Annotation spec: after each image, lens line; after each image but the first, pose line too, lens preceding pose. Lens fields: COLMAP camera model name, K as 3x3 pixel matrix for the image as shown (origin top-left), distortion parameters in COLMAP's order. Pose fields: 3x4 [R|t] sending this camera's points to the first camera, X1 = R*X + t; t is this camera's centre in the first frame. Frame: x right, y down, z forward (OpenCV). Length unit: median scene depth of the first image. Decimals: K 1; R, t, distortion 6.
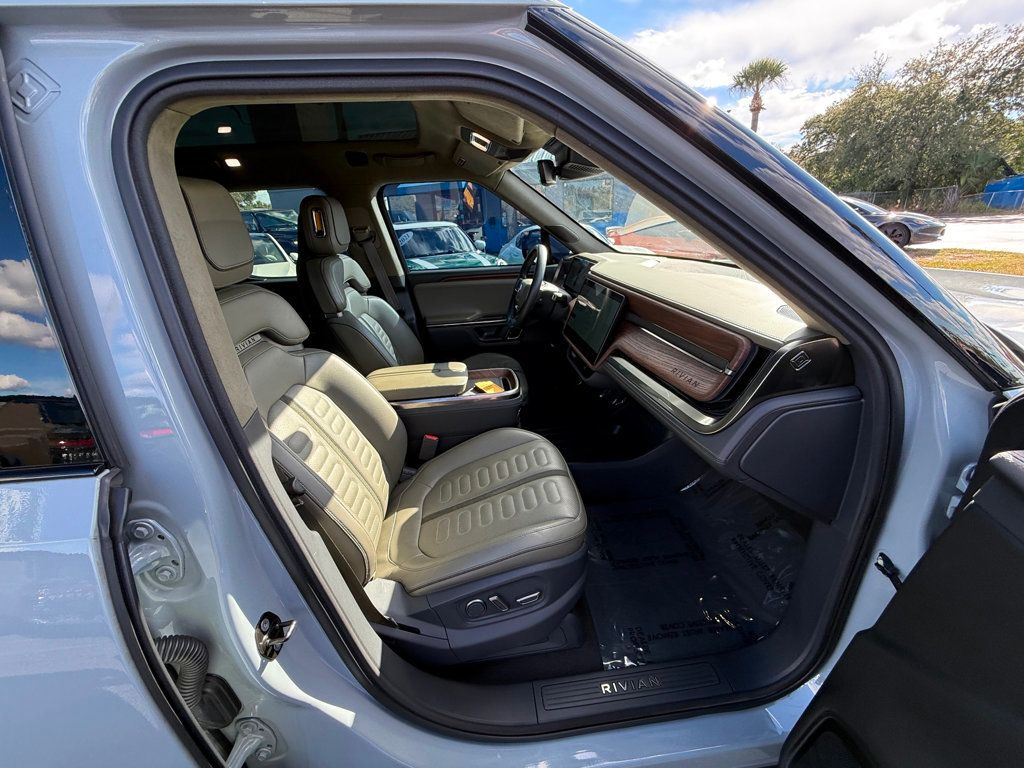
lens RADIAL K [[410.6, 0, 507.9], [0, 410.6, 389.5], [0, 0, 1]] dist [-0.003806, 0.001307]
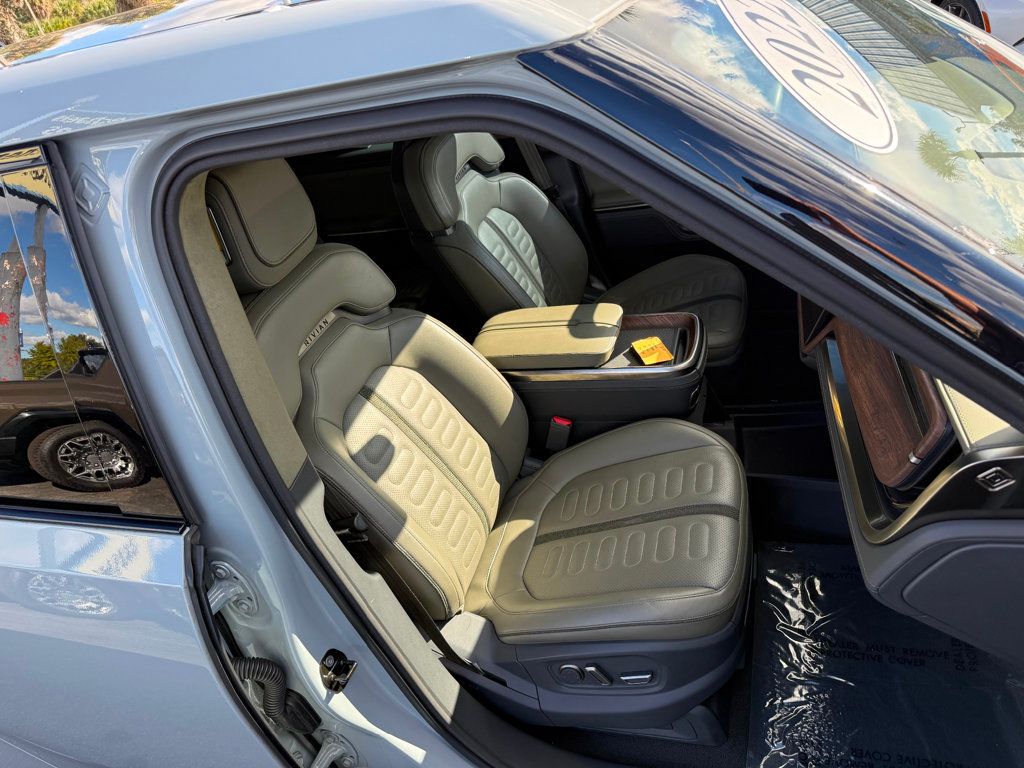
lens RADIAL K [[728.4, 0, 517.8], [0, 728.4, 381.8], [0, 0, 1]] dist [0.012509, -0.020813]
pose [[0.912038, 0.080072, -0.402213, 0.352844], [0.018975, 0.971465, 0.236424, -0.361083], [0.409666, -0.223260, 0.884493, -0.181734]]
